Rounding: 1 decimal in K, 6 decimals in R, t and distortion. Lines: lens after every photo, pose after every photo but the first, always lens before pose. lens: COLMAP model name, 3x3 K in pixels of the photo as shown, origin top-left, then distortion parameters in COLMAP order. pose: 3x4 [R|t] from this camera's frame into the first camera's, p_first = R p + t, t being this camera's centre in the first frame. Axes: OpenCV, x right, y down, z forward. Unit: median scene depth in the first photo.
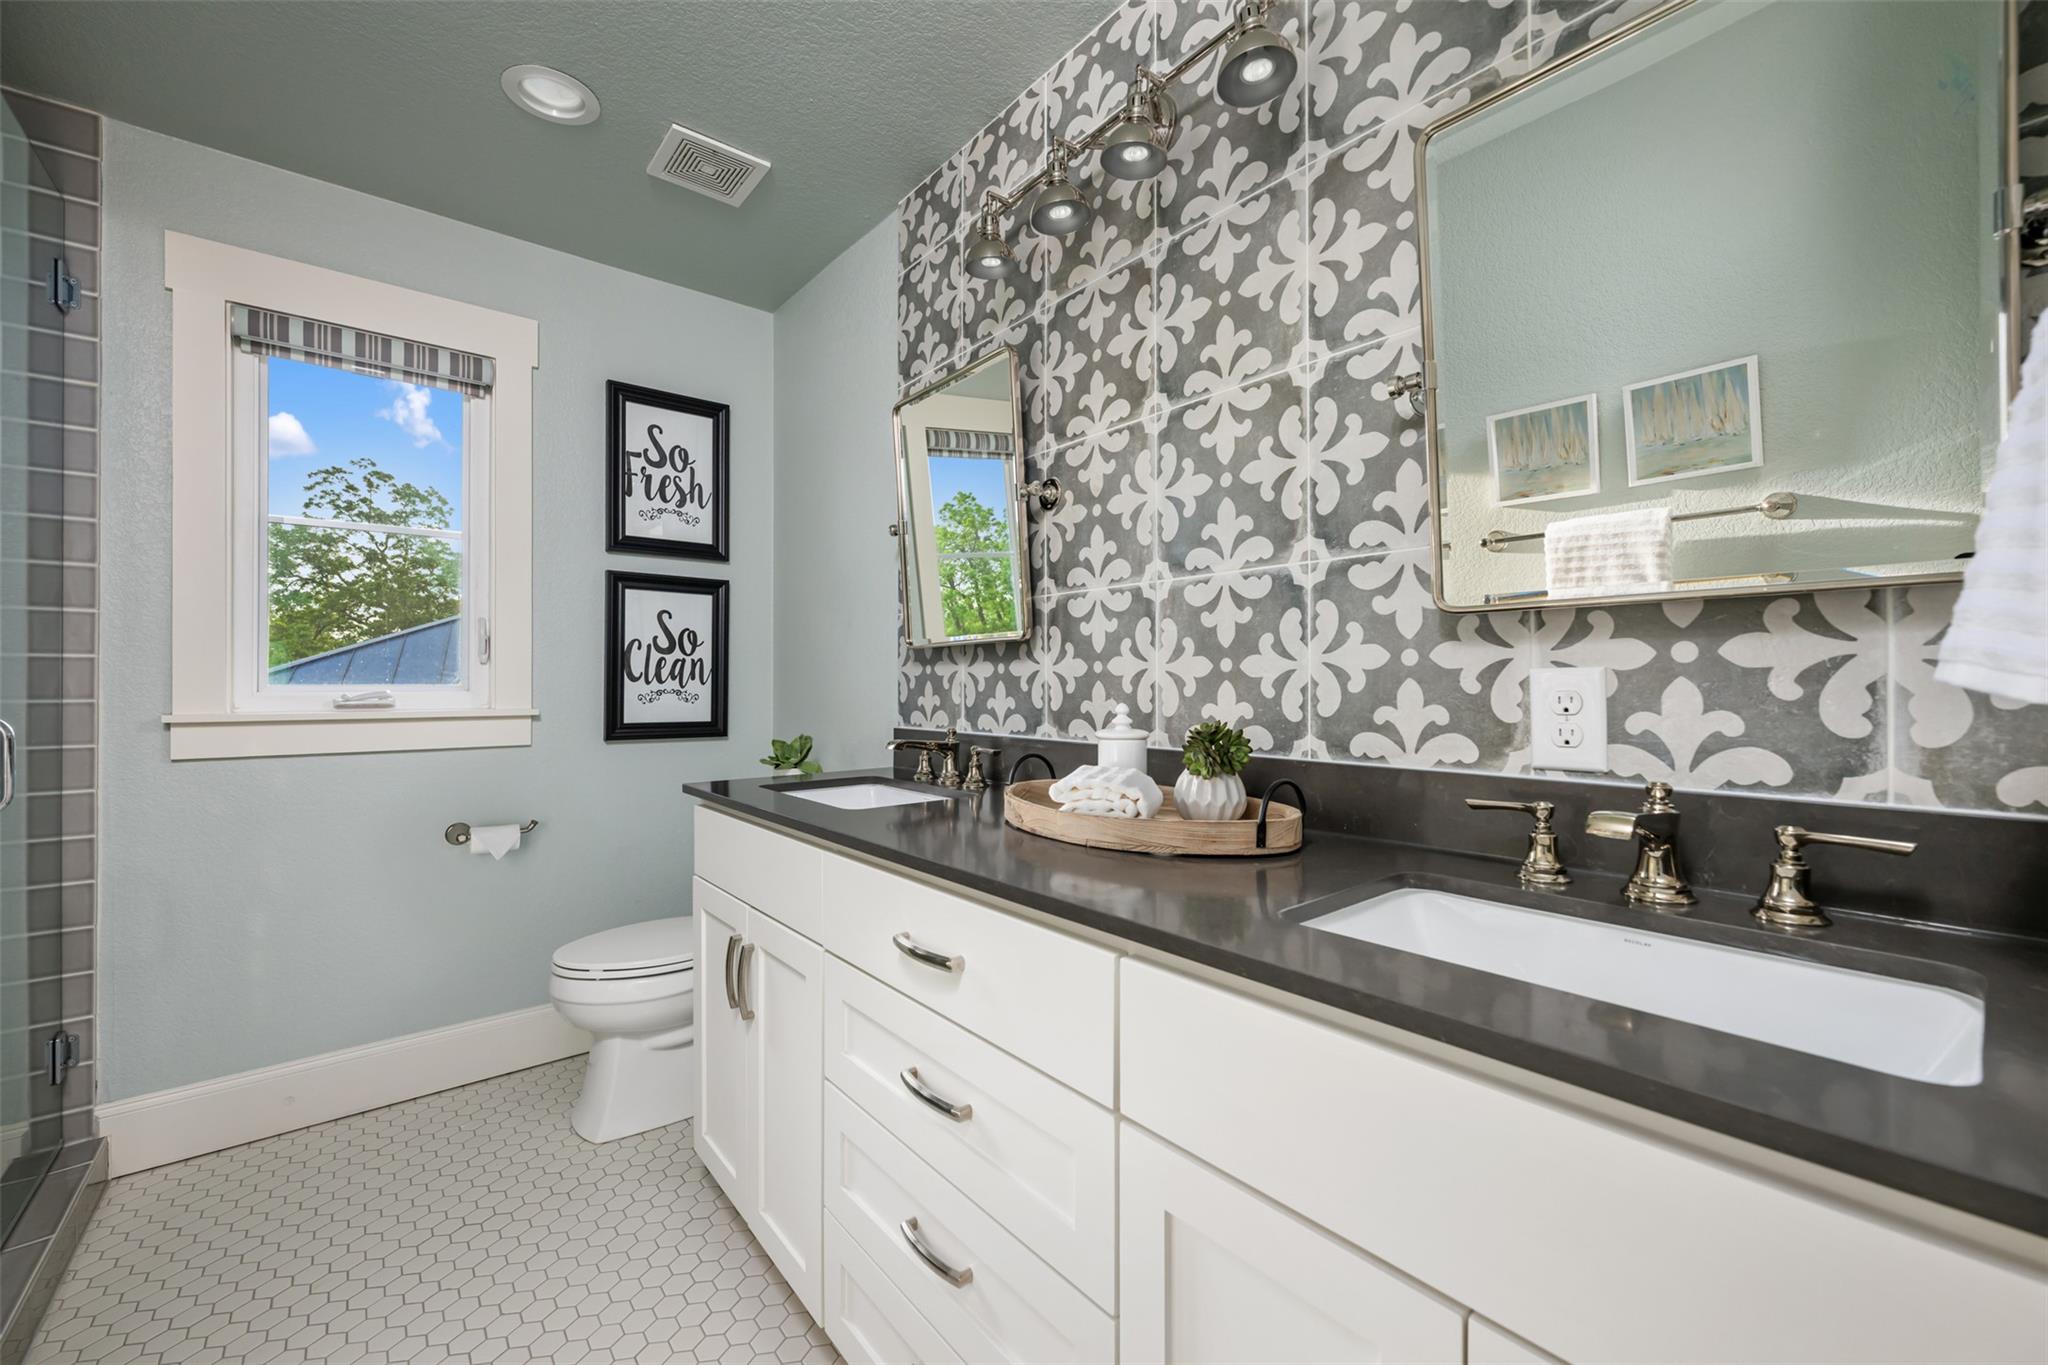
lens RADIAL K [[810.9, 0, 1024.0], [0, 810.9, 682.5], [0, 0, 1]] dist [0.000241, 0.000281]
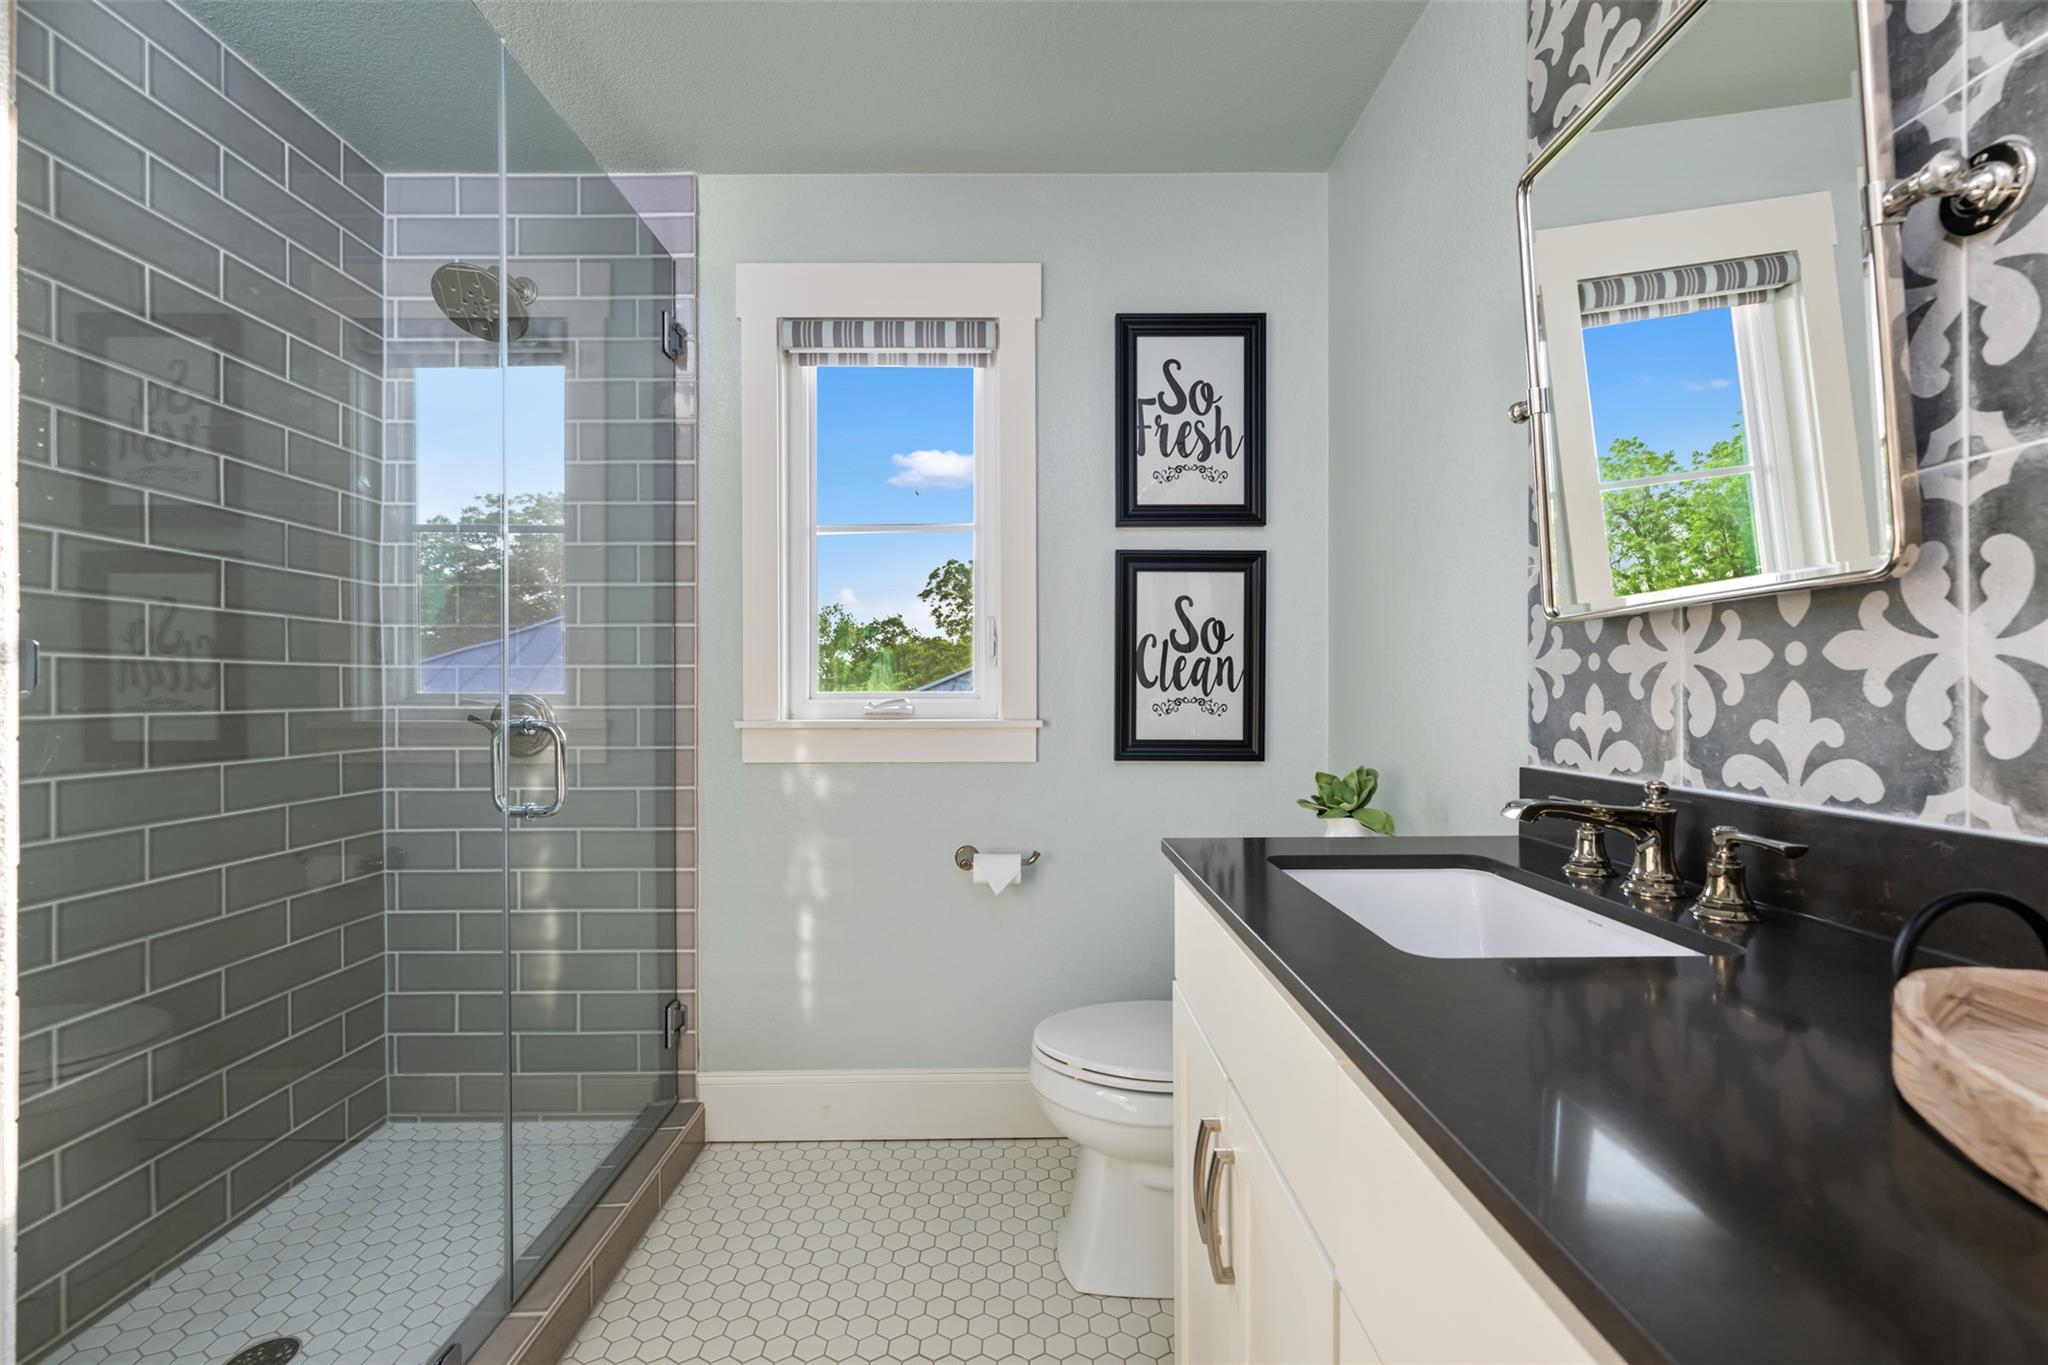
lens RADIAL K [[858.3, 0, 1024.4], [0, 858.3, 693.7], [0, 0, 1]] dist [-0.001567, 0.000129]
pose [[0.775268, 0.000708, -0.631632, -0.046373], [0.001847, 0.999993, 0.003388, 0.001914], [0.631630, -0.003793, 0.775261, 0.293607]]
